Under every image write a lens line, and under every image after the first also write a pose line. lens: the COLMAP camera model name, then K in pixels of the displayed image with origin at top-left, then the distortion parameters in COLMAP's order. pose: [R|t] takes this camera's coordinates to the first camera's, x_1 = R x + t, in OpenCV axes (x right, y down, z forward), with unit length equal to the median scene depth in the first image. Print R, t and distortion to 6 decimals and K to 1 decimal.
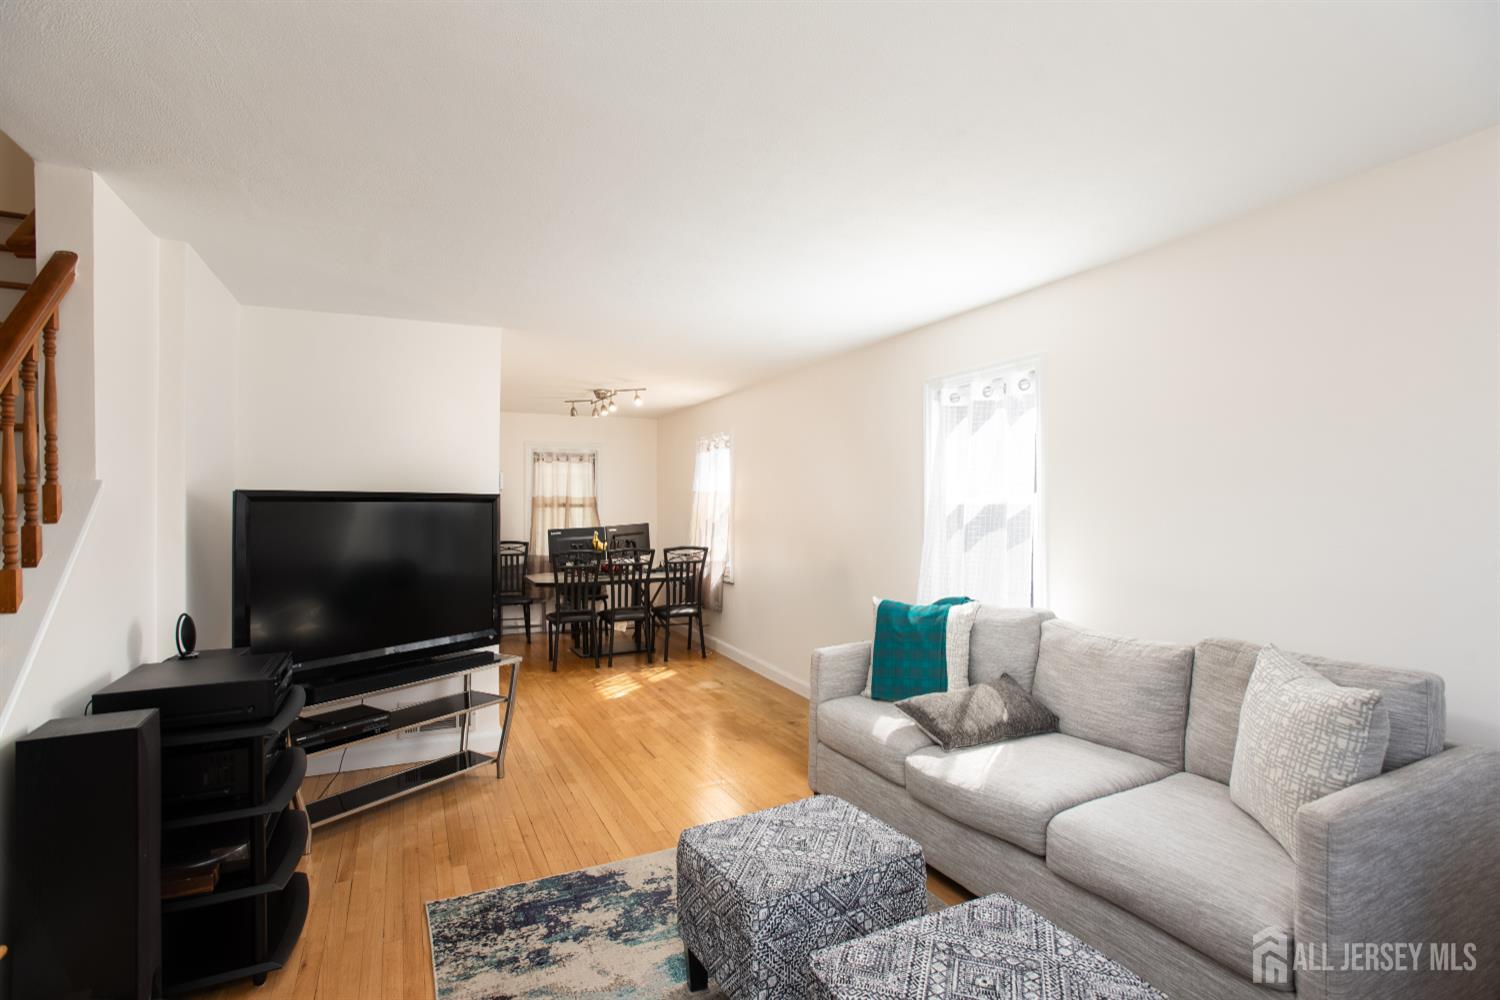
lens RADIAL K [[733.4, 0, 750.0], [0, 733.4, 500.0], [0, 0, 1]] dist [-0.000750, -0.000012]
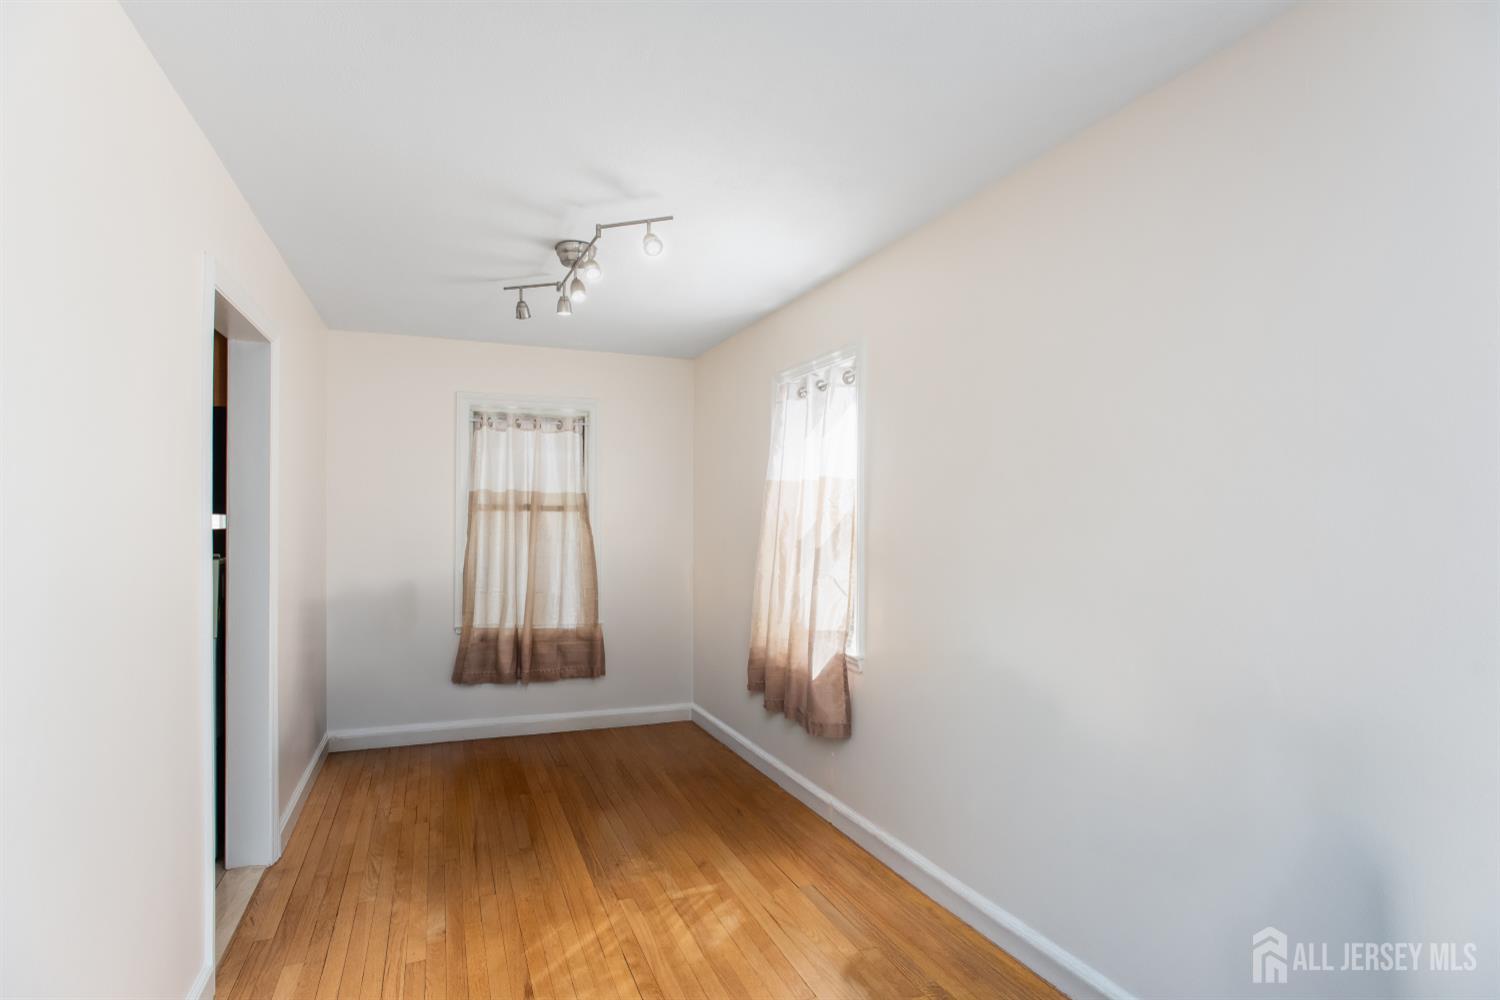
lens RADIAL K [[726.8, 0, 750.0], [0, 726.8, 500.0], [0, 0, 1]] dist [0.000543, 0.000018]
pose [[0.999113, 0.006358, -0.041625, -0.062257], [-0.006627, 0.999958, -0.006328, 0.004043], [0.041583, 0.006598, 0.999113, 0.459750]]
